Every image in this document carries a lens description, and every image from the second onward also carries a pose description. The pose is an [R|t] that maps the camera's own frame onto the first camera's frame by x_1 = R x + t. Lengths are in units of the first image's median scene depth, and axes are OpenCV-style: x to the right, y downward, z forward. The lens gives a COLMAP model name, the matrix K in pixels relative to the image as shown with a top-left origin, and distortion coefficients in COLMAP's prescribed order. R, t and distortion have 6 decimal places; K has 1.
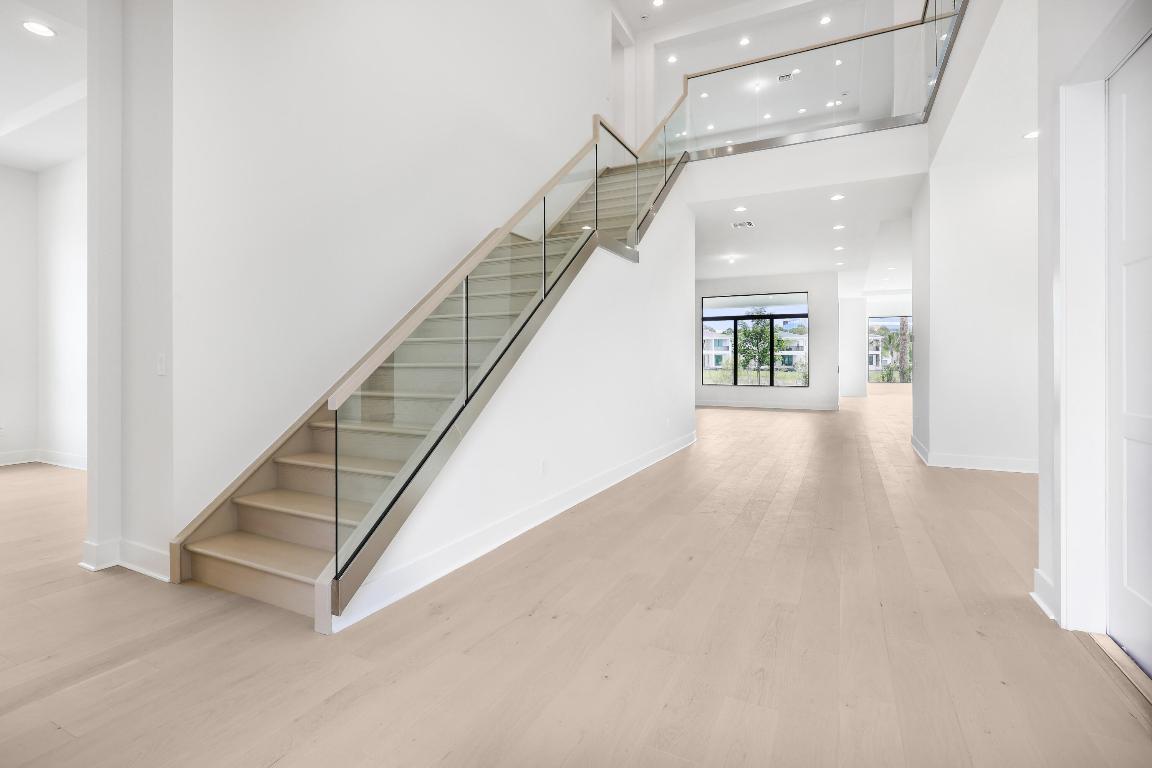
lens RADIAL K [[538.1, 0, 556.0], [0, 538.1, 352.2], [0, 0, 1]] dist [-0.001439, -0.000058]
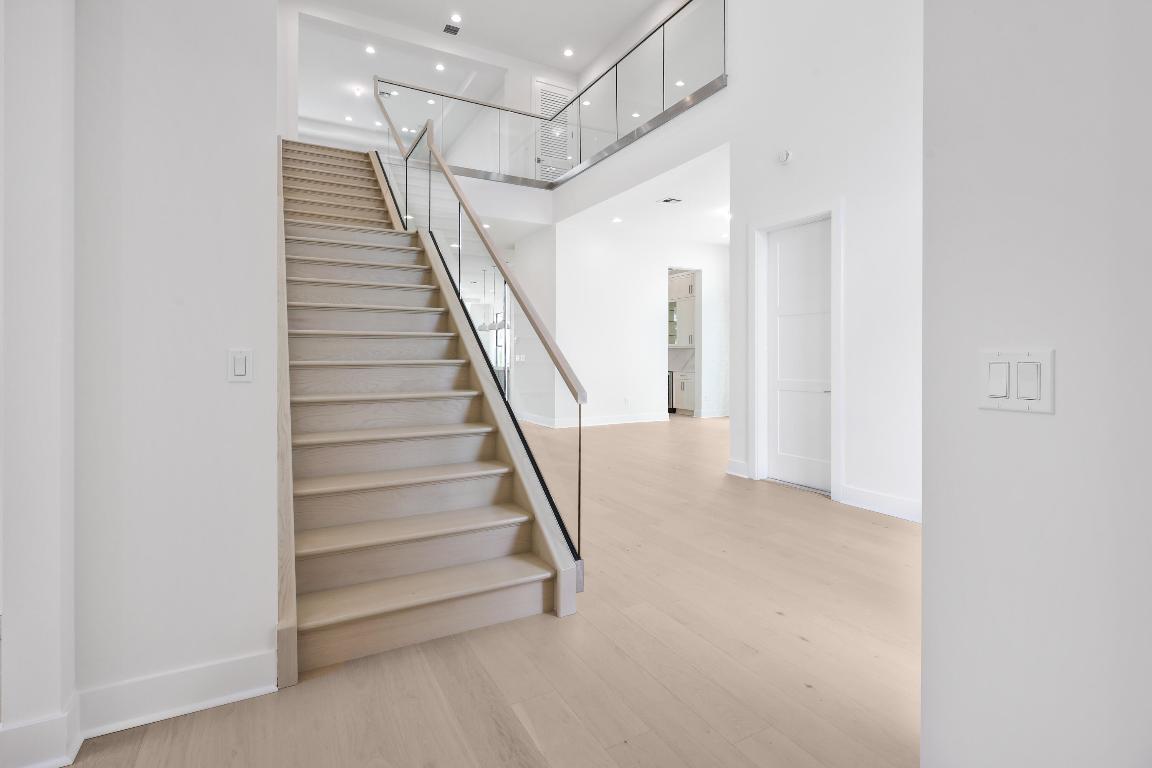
lens RADIAL K [[538.1, 0, 556.0], [0, 538.1, 352.2], [0, 0, 1]] dist [-0.001439, -0.000058]
pose [[0.569094, 0.004005, 0.822263, -1.088540], [-0.016295, 0.999847, 0.006407, -0.005152], [-0.822111, -0.017045, 0.569072, 0.342208]]
